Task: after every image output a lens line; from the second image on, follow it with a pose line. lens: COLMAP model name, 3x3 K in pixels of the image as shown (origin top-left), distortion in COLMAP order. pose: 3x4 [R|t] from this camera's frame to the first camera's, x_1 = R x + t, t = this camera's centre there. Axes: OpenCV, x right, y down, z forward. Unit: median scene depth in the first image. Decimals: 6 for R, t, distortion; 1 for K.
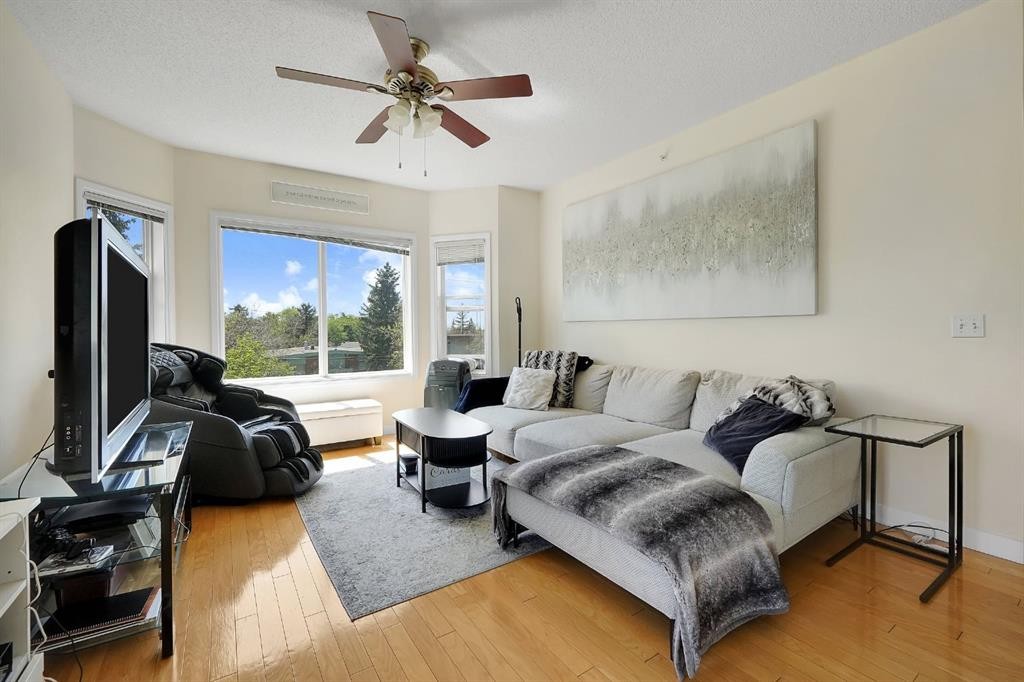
lens RADIAL K [[432.9, 0, 514.3], [0, 432.9, 331.5], [0, 0, 1]] dist [-0.003153, 0.000002]
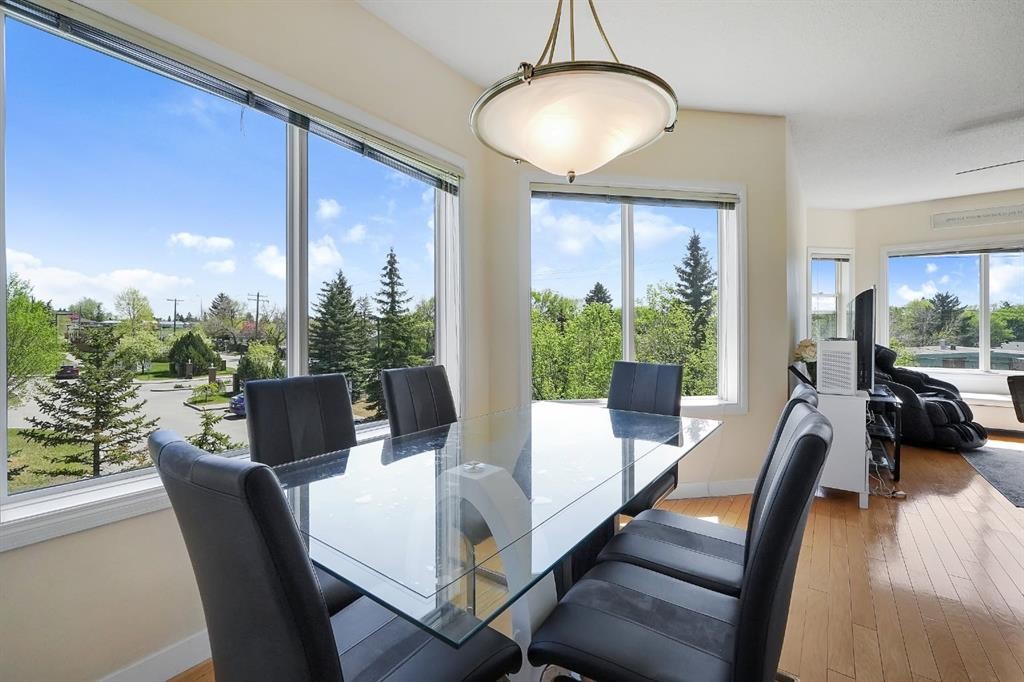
lens RADIAL K [[432.9, 0, 514.3], [0, 432.9, 331.5], [0, 0, 1]] dist [-0.003153, 0.000002]
pose [[0.337261, 0.012765, -0.941325, 0.239923], [-0.002139, 0.999916, 0.012793, -0.015087], [0.941409, -0.002301, 0.337260, -0.631058]]
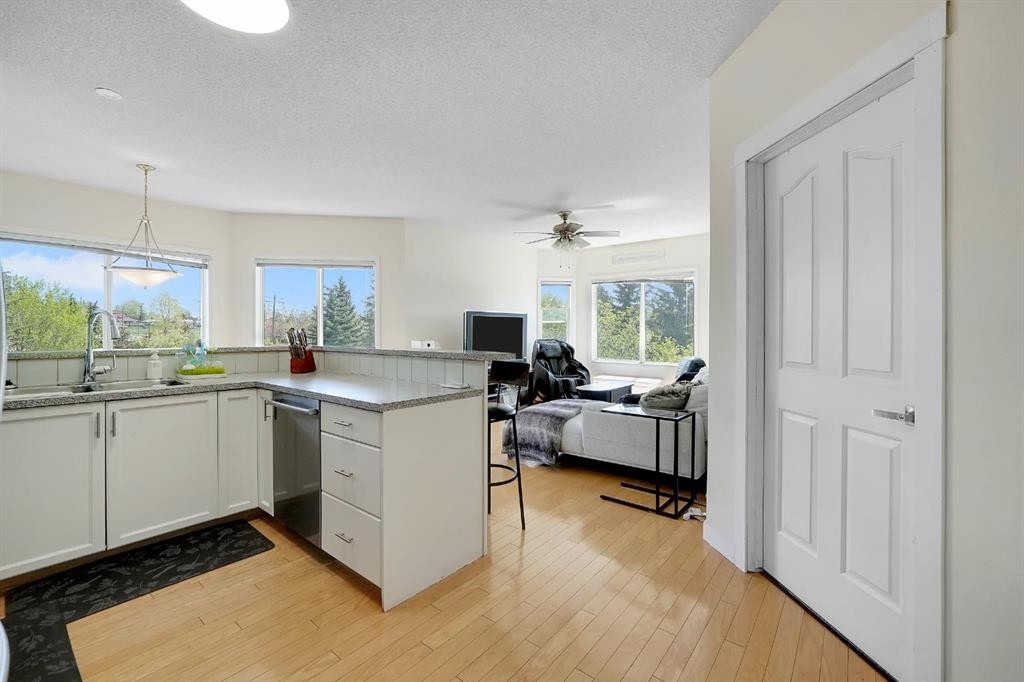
lens RADIAL K [[424.7, 0, 509.8], [0, 424.7, 326.4], [0, 0, 1]] dist [-0.000291, 0.000072]
pose [[0.284543, 0.002734, -0.958659, 1.158926], [-0.006863, 0.999976, 0.000815, -0.039138], [0.958639, 0.006347, 0.284555, 0.056016]]
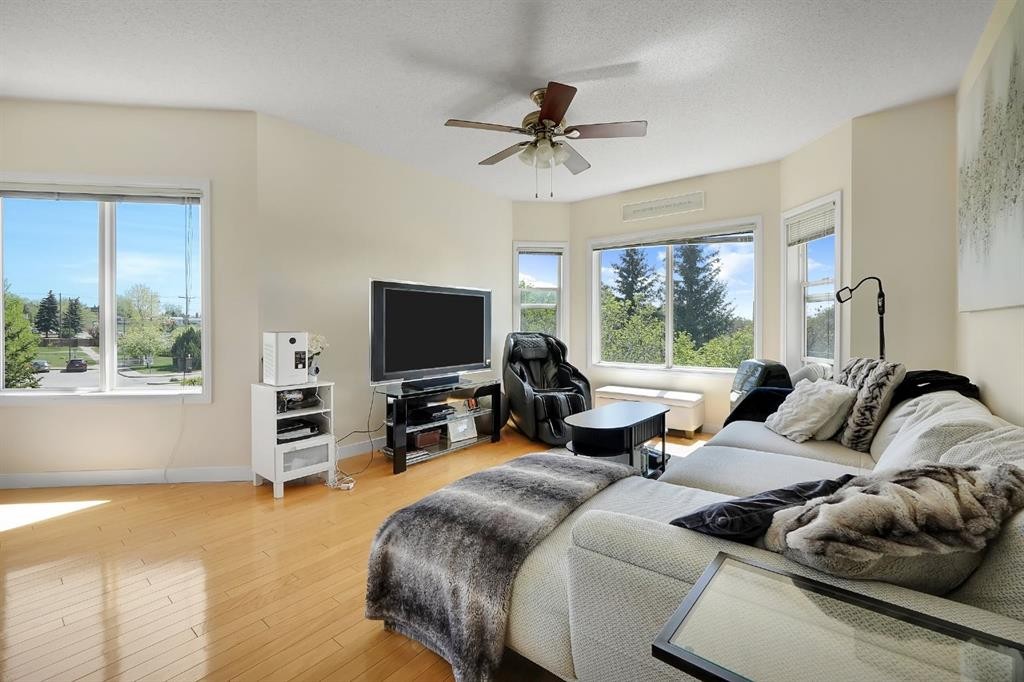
lens RADIAL K [[431.7, 0, 514.3], [0, 431.7, 323.7], [0, 0, 1]] dist [-0.013257, 0.000025]
pose [[0.299958, 0.003199, -0.953947, 0.579495], [-0.004476, 0.999988, 0.001946, -0.007392], [0.953942, 0.003686, 0.299969, 0.349404]]
